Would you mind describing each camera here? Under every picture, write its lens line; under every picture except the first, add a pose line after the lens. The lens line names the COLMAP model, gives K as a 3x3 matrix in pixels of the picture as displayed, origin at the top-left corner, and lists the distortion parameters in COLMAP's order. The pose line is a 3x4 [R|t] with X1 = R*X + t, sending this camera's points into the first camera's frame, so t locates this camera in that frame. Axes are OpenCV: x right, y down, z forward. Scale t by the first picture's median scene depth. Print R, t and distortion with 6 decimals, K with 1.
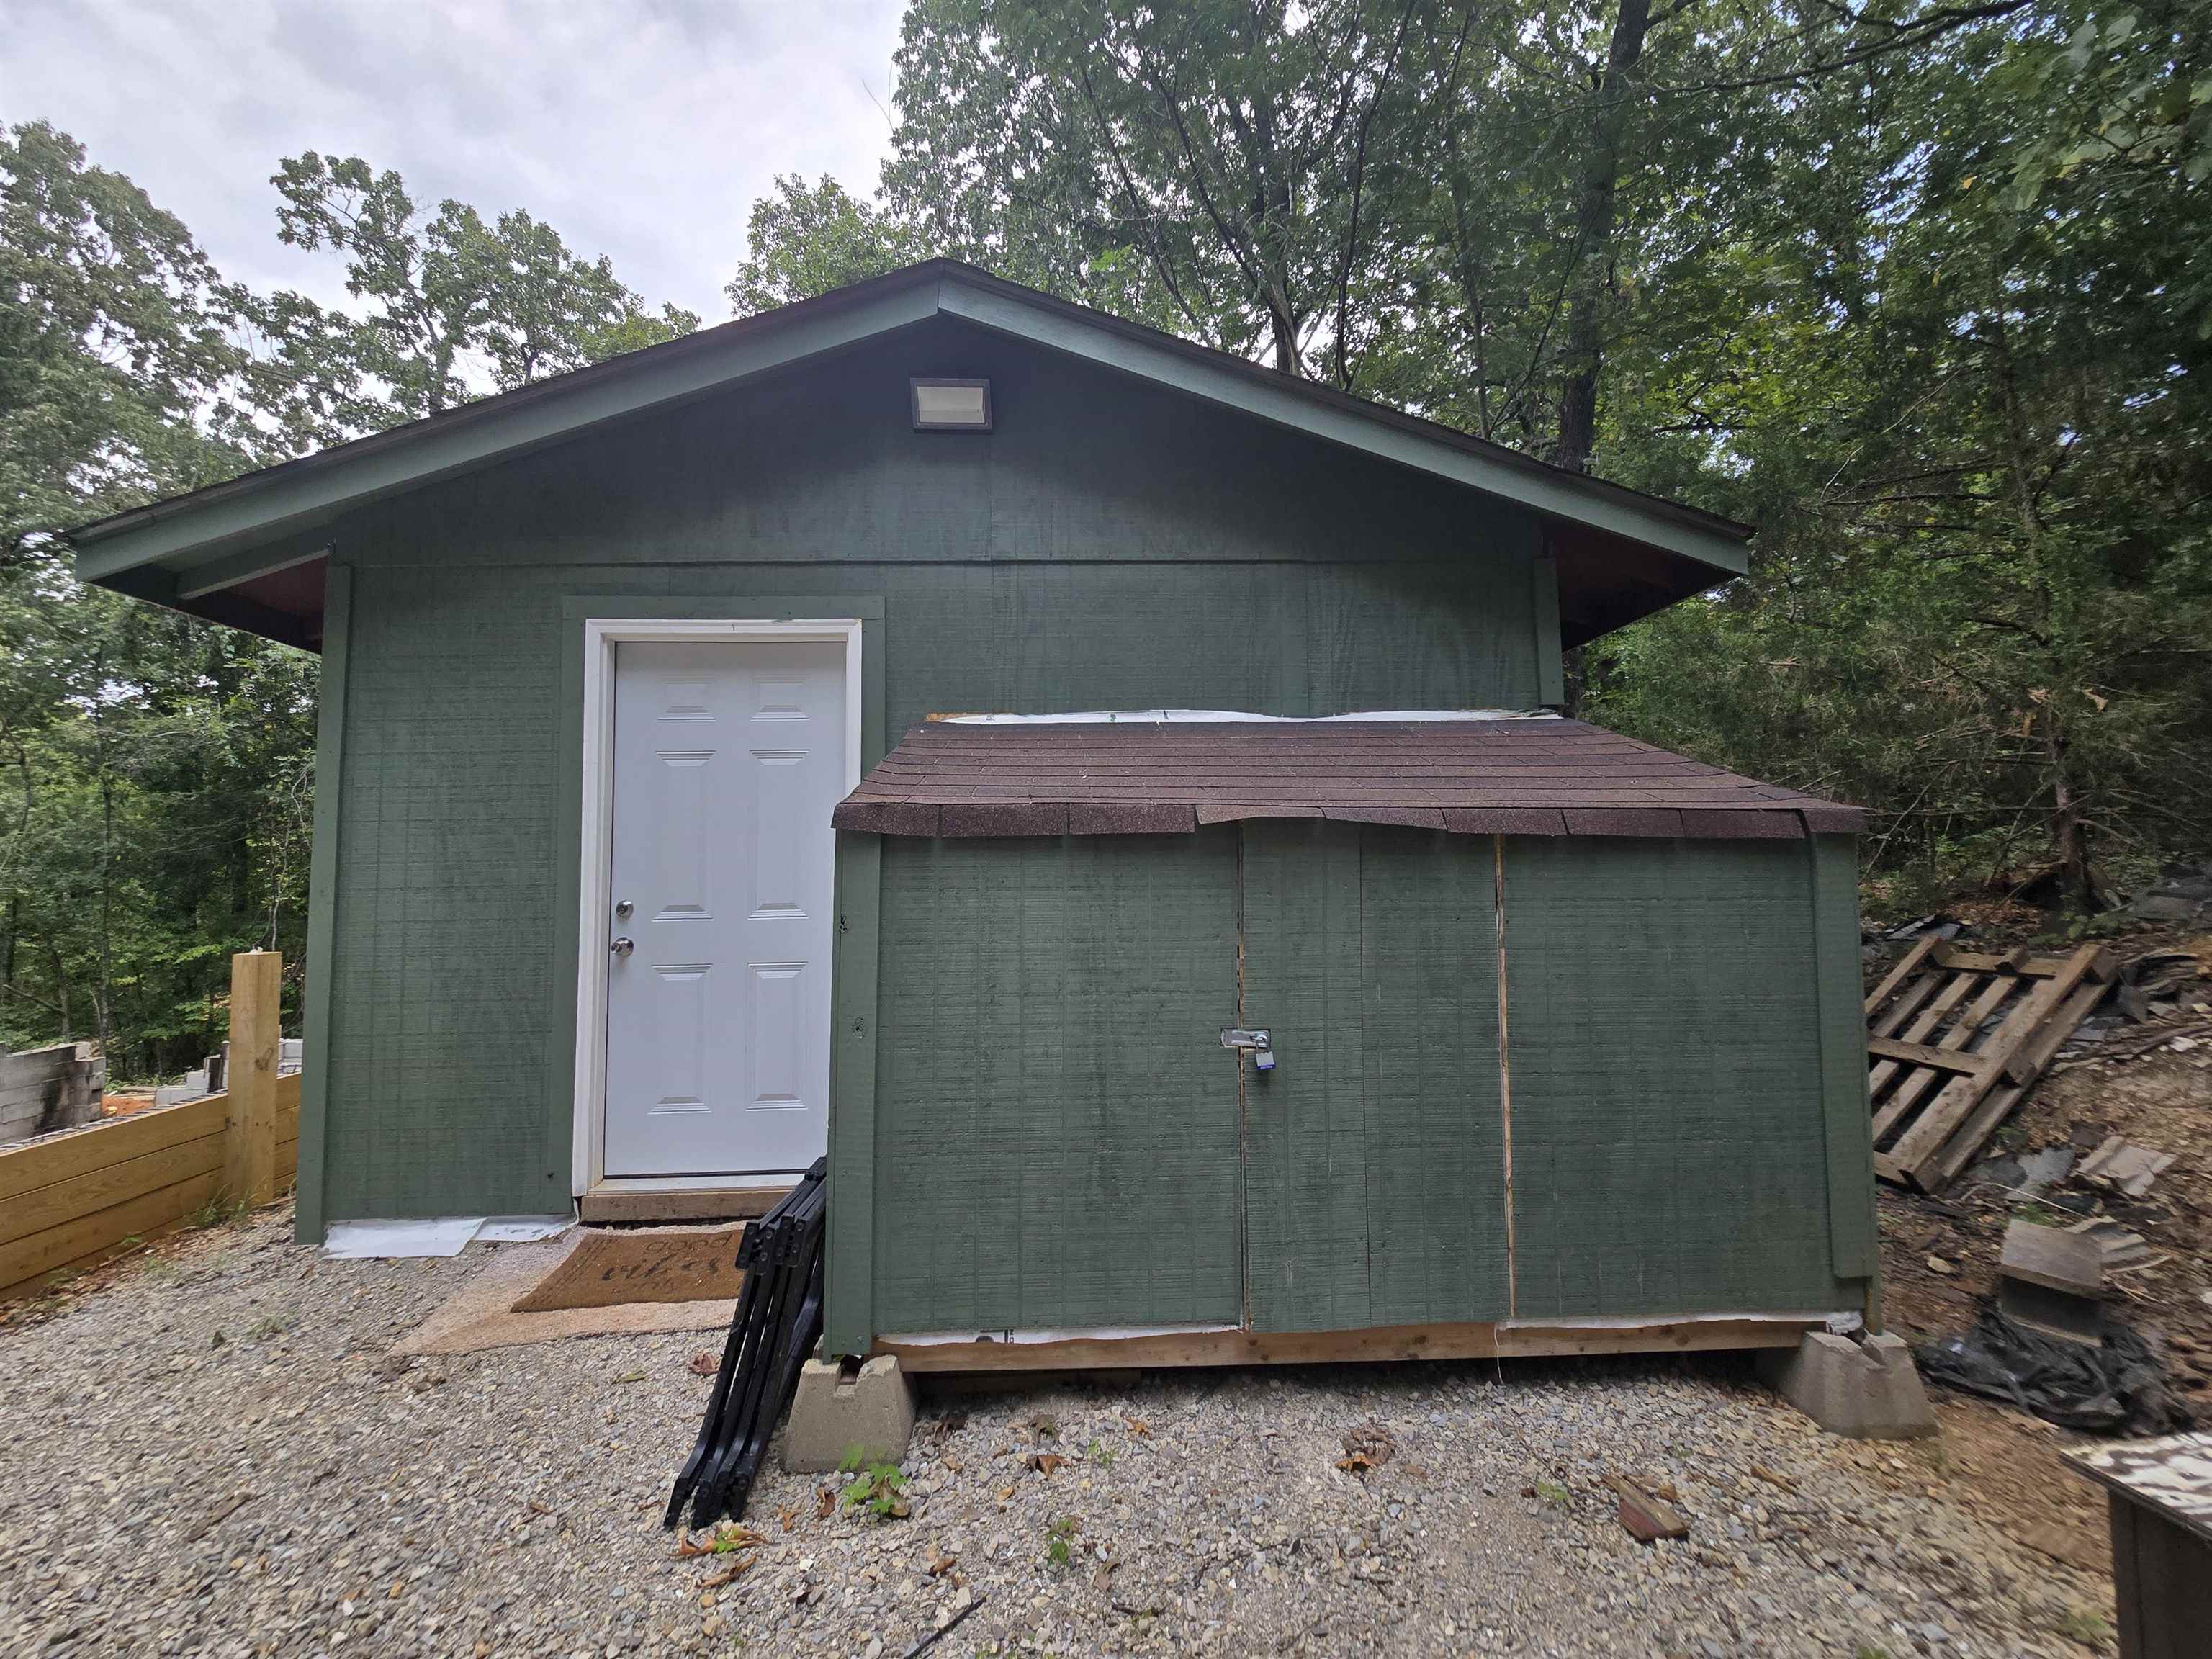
lens RADIAL K [[909.5, 0, 1114.7], [0, 909.5, 815.6], [0, 0, 1]] dist [-0.002259, -0.000149]
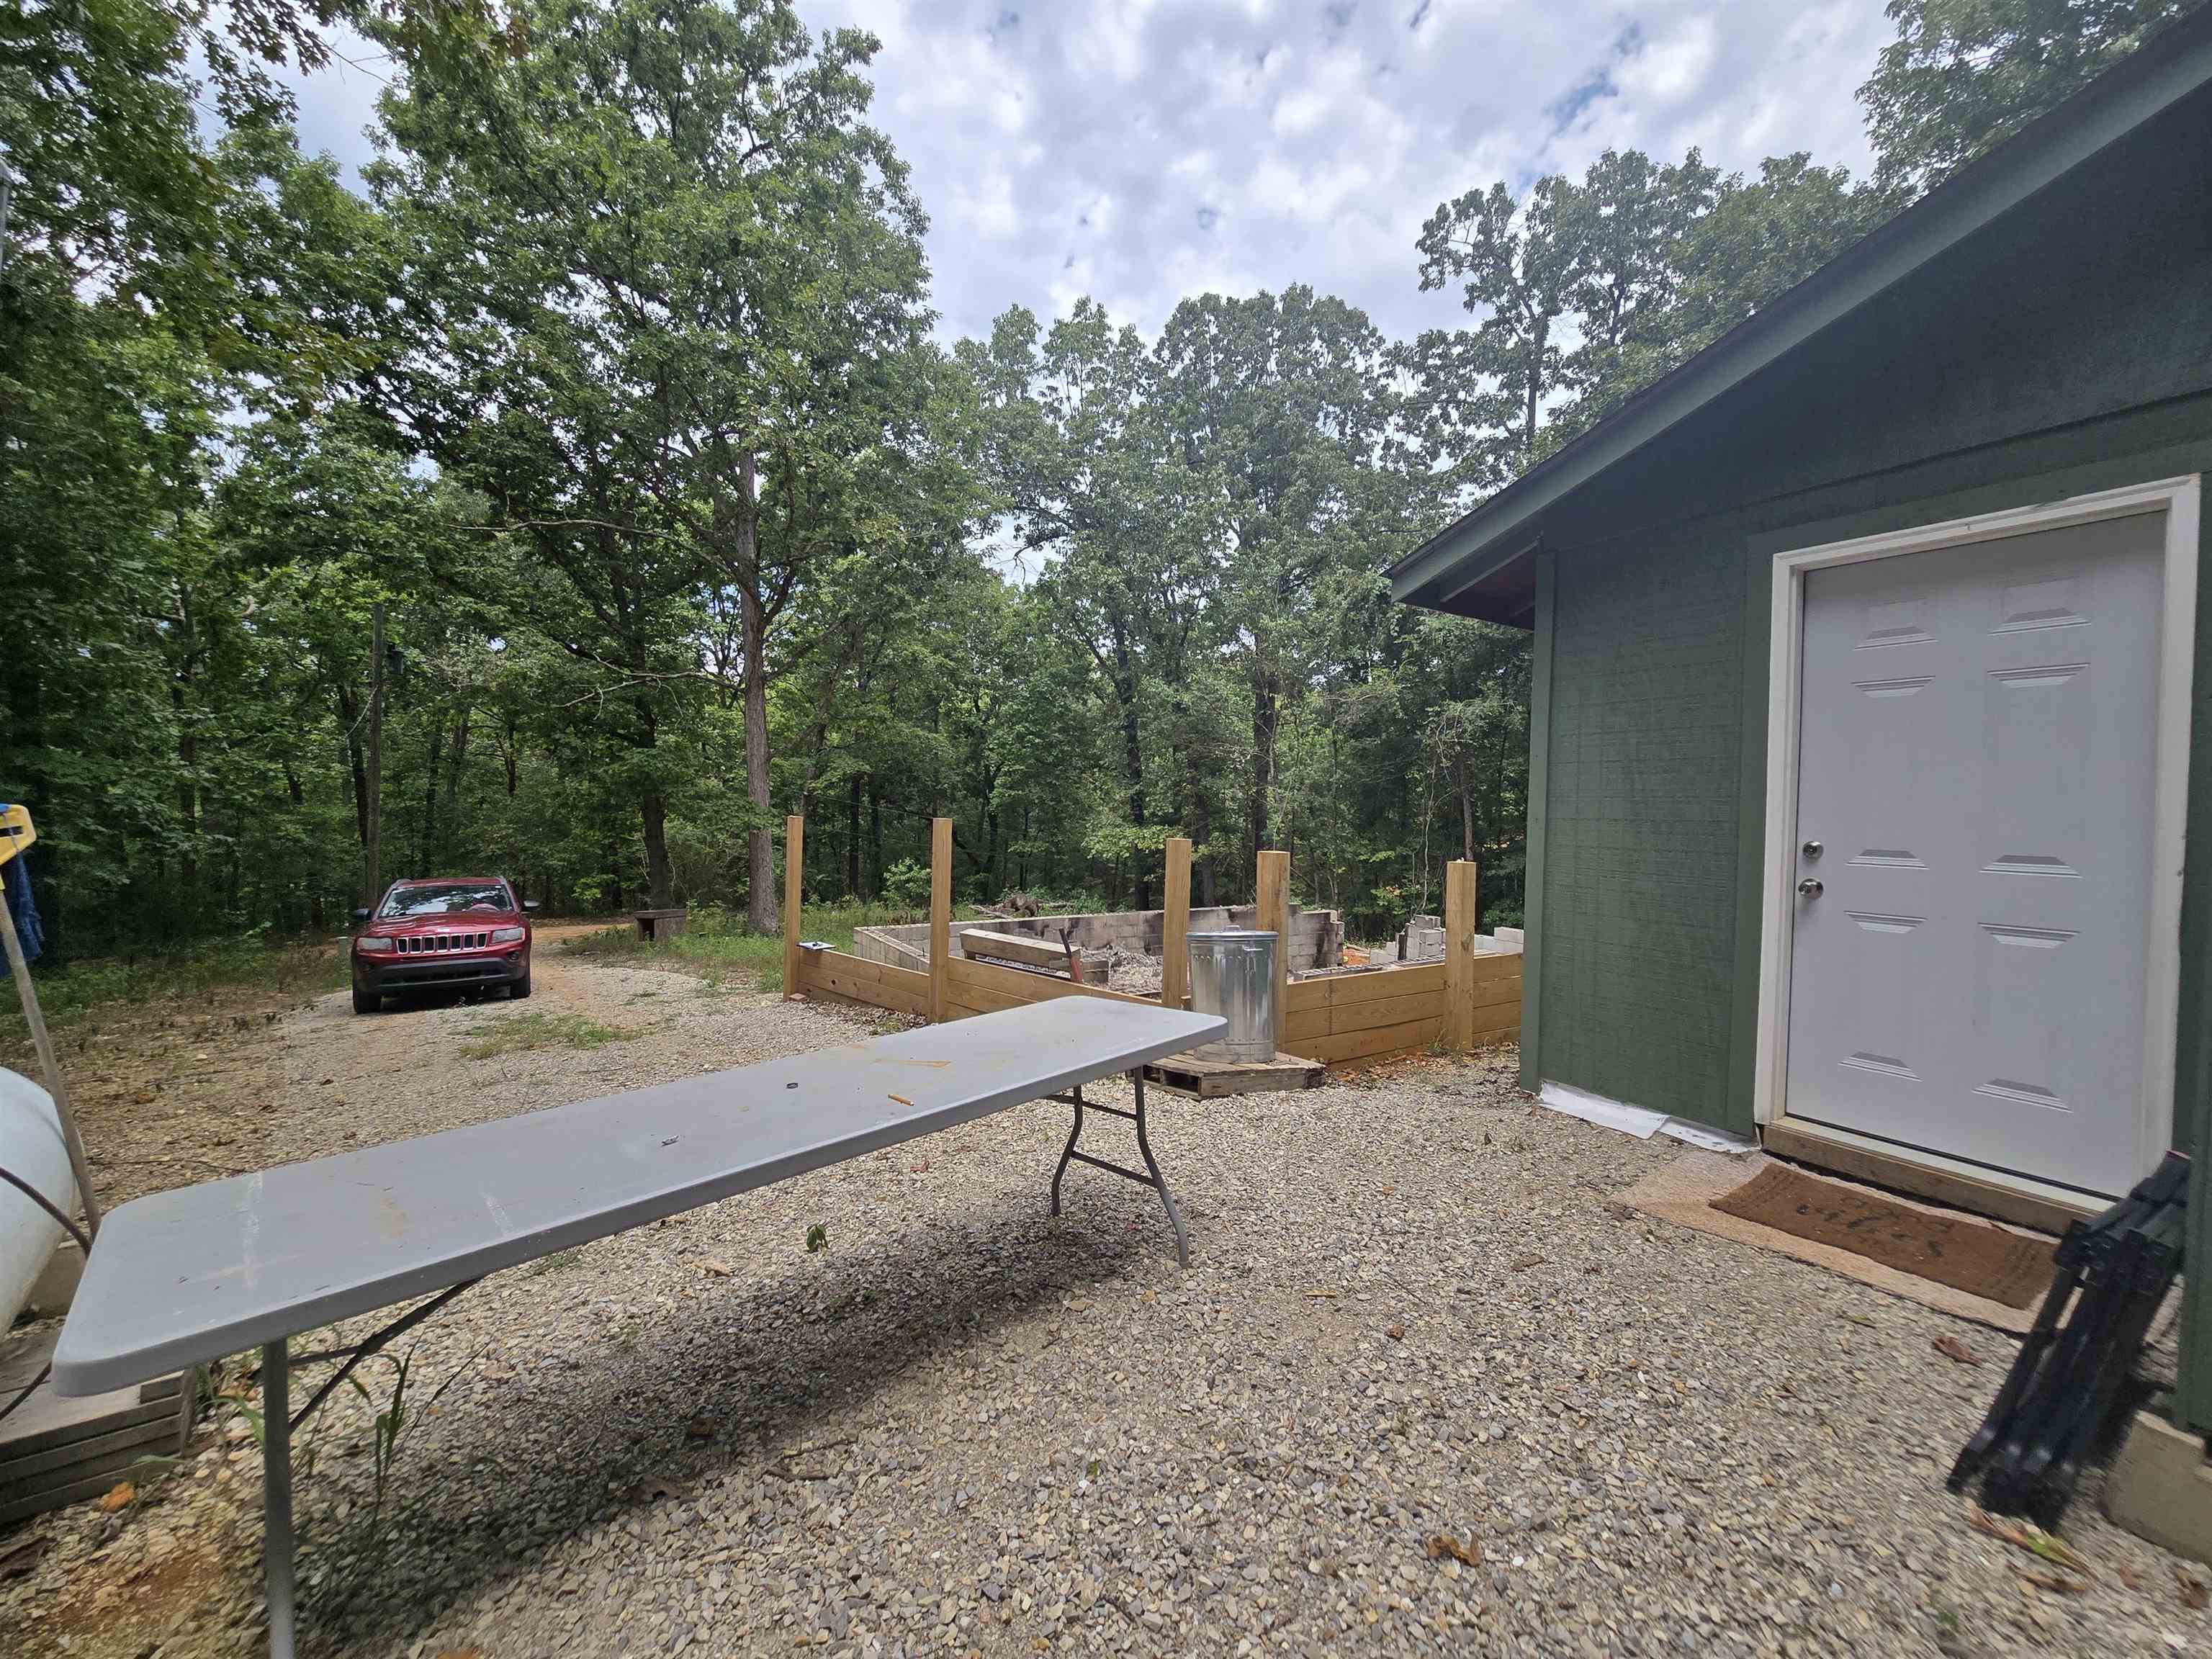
lens RADIAL K [[909.5, 0, 1102.3], [0, 909.5, 815.7], [0, 0, 1]] dist [-0.002259, -0.000149]
pose [[0.477424, 0.037578, -0.877869, -0.052888], [0.028637, 0.997889, 0.058289, -0.011459], [0.878206, -0.052968, 0.475340, -0.121577]]
